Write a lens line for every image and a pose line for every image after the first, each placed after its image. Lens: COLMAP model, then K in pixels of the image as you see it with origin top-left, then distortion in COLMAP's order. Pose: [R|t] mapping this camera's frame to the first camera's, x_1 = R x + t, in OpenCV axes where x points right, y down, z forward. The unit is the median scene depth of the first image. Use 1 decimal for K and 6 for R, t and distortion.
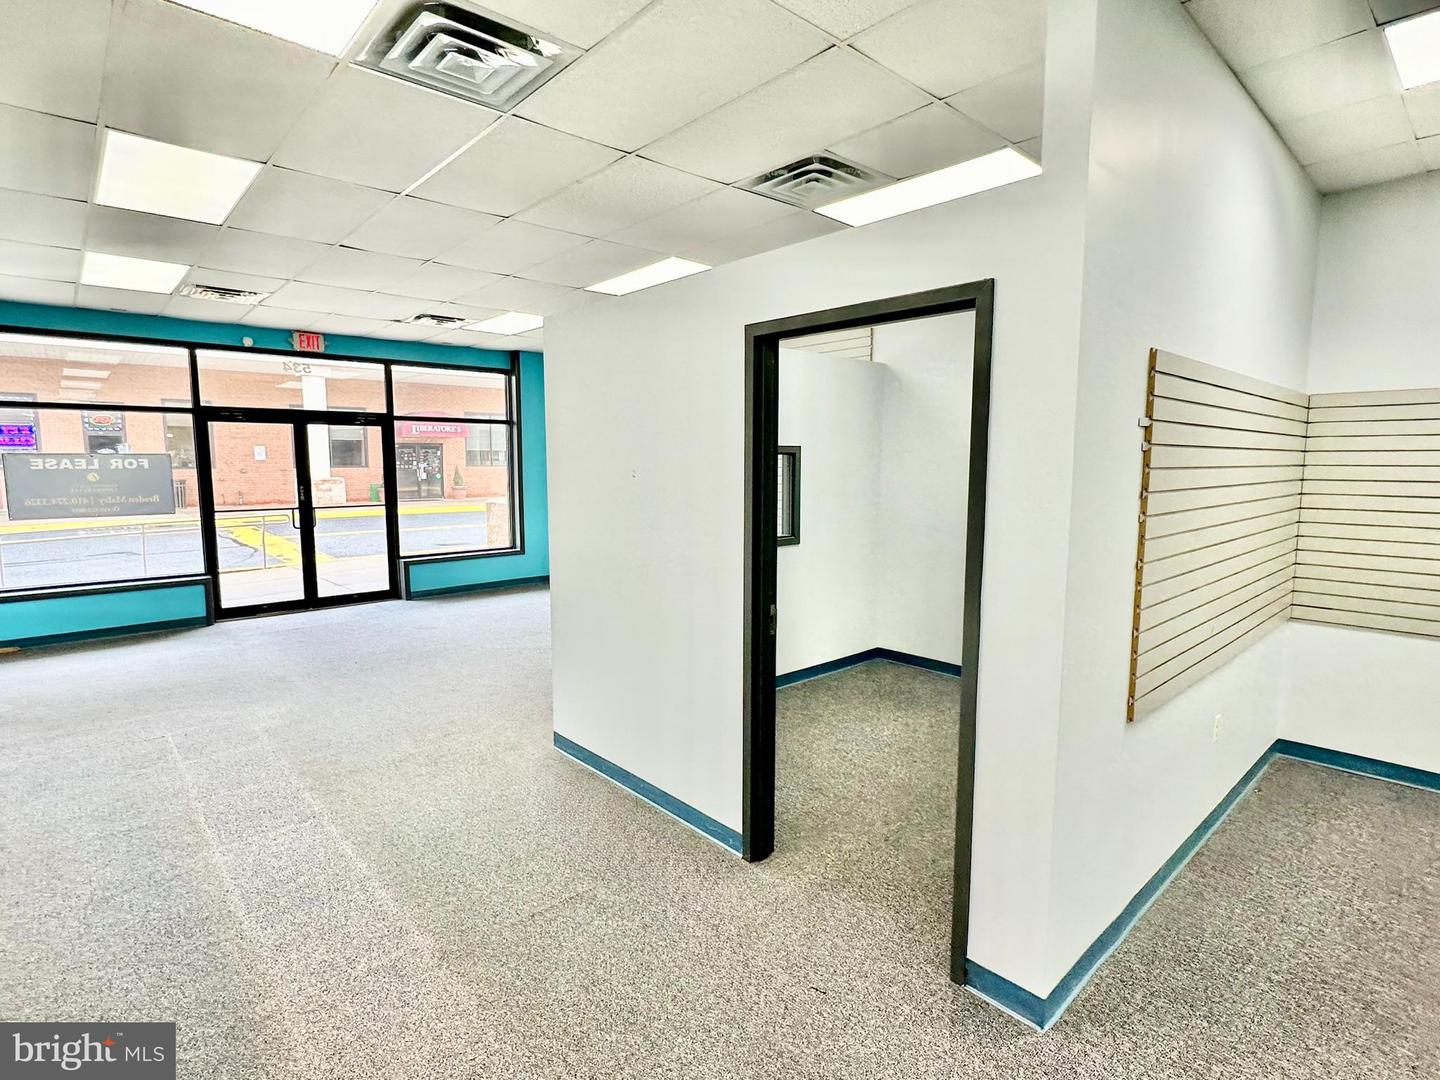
lens RADIAL K [[741.4, 0, 721.0], [0, 741.4, 540.2], [0, 0, 1]] dist [-0.002122, 0.000413]
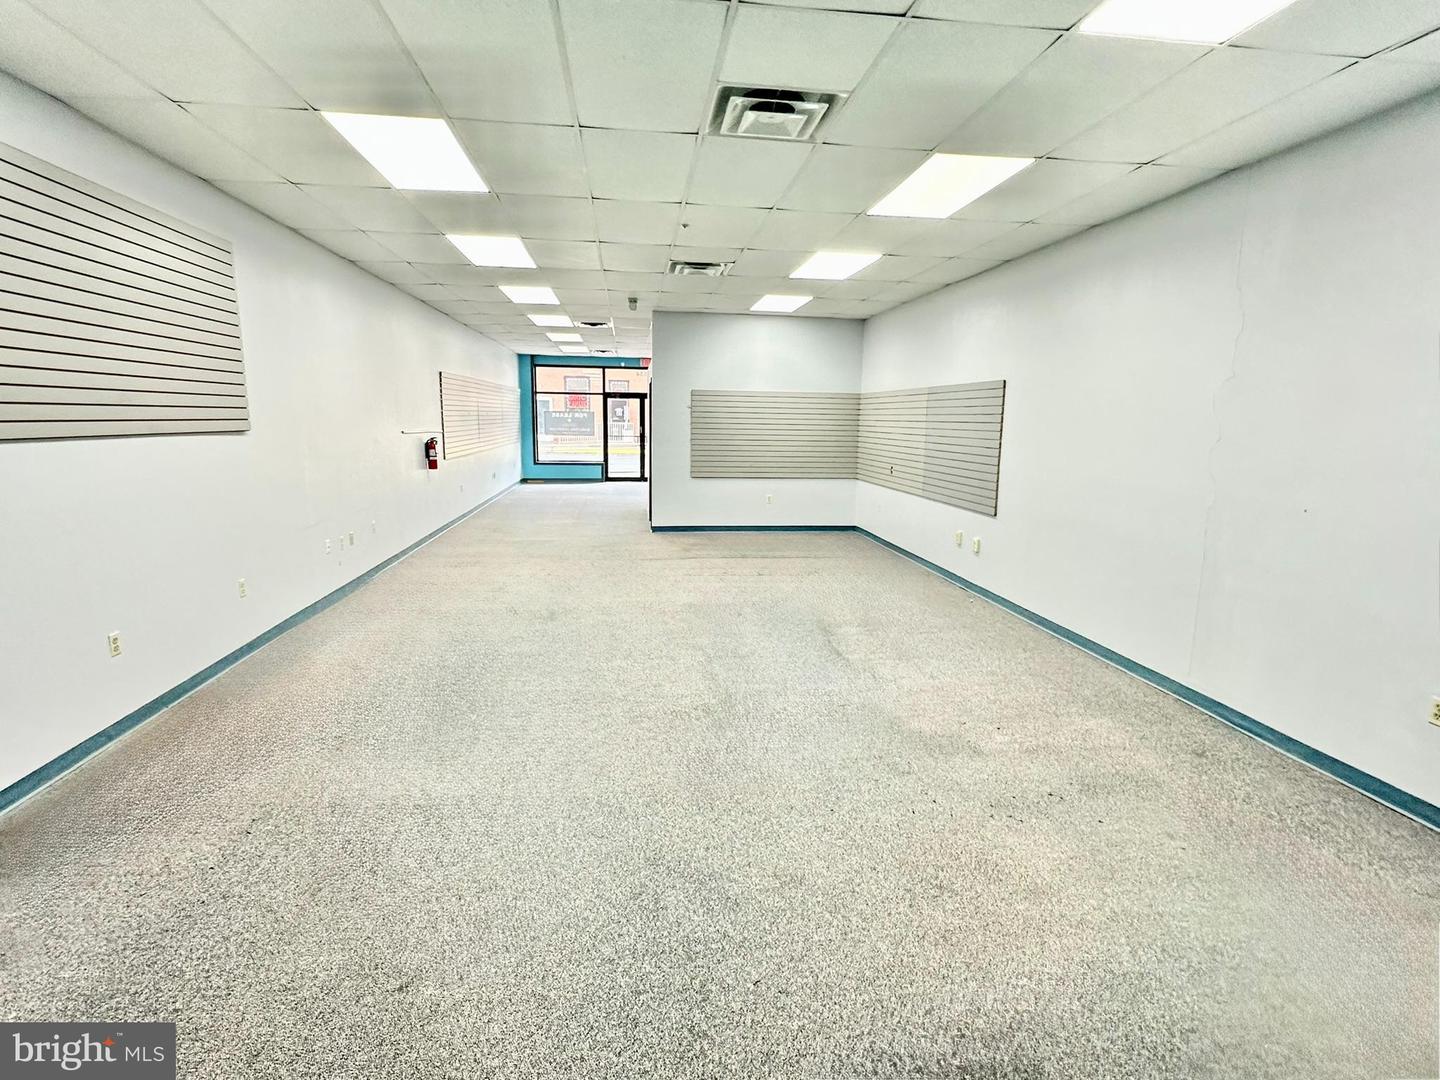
lens RADIAL K [[741.4, 0, 721.0], [0, 741.4, 540.2], [0, 0, 1]] dist [-0.002122, 0.000413]
pose [[0.815365, 0.109766, -0.568446, 1.036134], [-0.081518, 0.993847, 0.074982, 0.088076], [0.573179, -0.014799, 0.819296, -0.777145]]
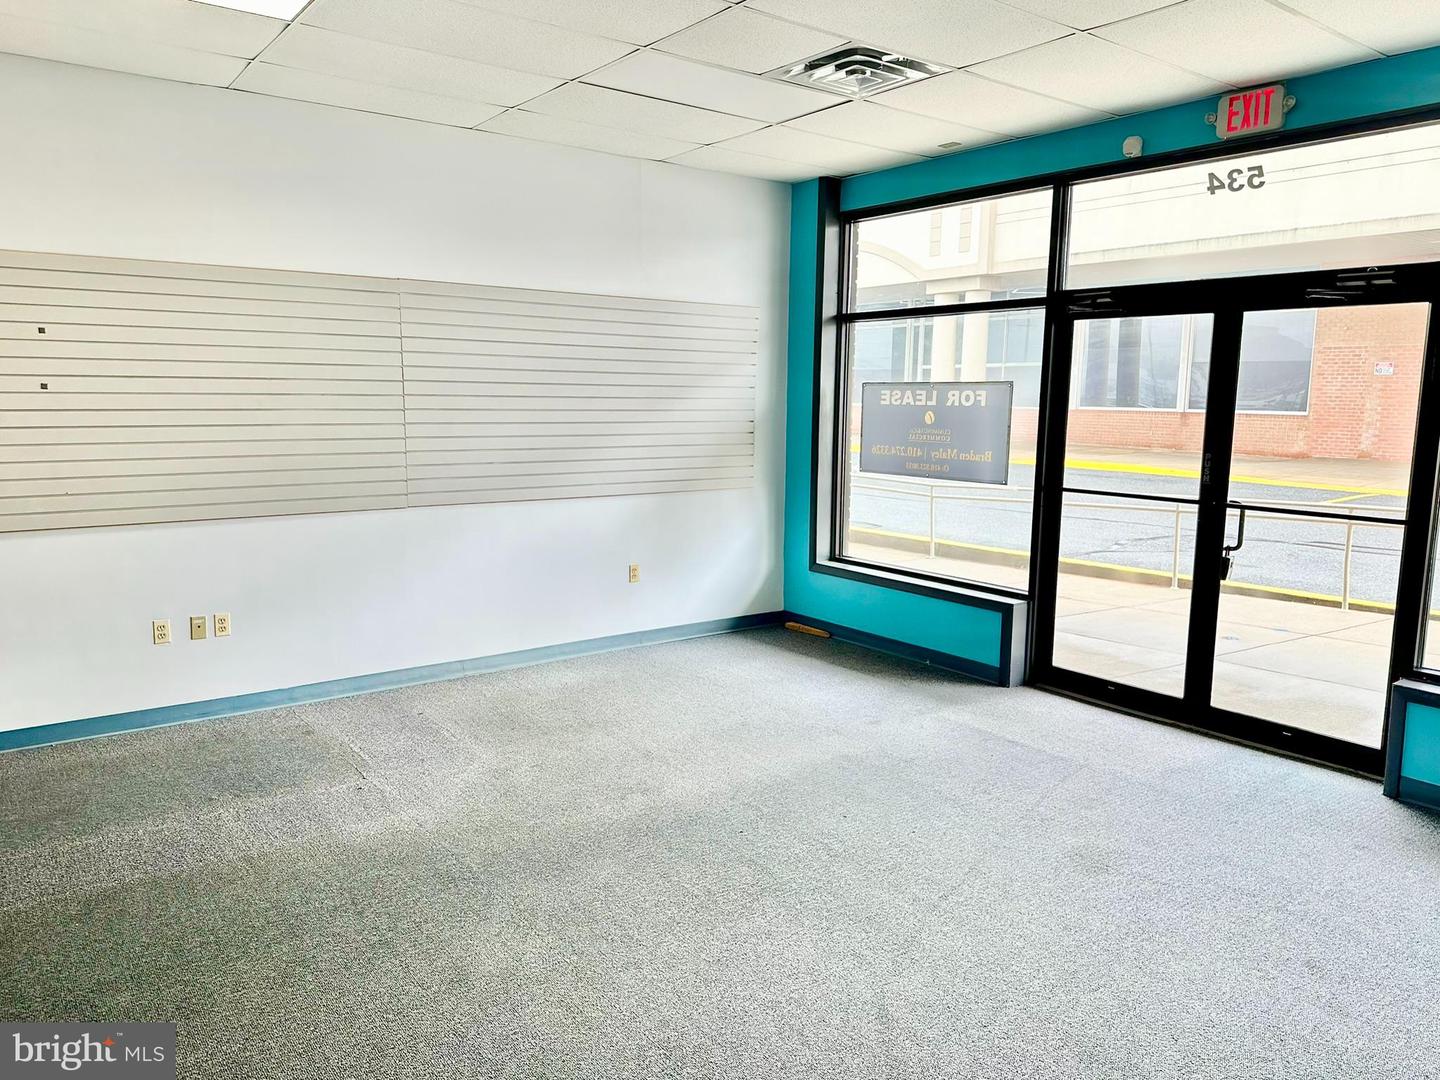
lens RADIAL K [[1022.5, 0, 720.9], [0, 1022.5, 537.9], [0, 0, 1]] dist [0.115079, -0.160399]
pose [[-0.085762, 0.141358, -0.986237, 0.089657], [-0.119859, 0.981231, 0.151063, -0.089287], [0.989080, 0.131165, -0.067210, 0.823115]]
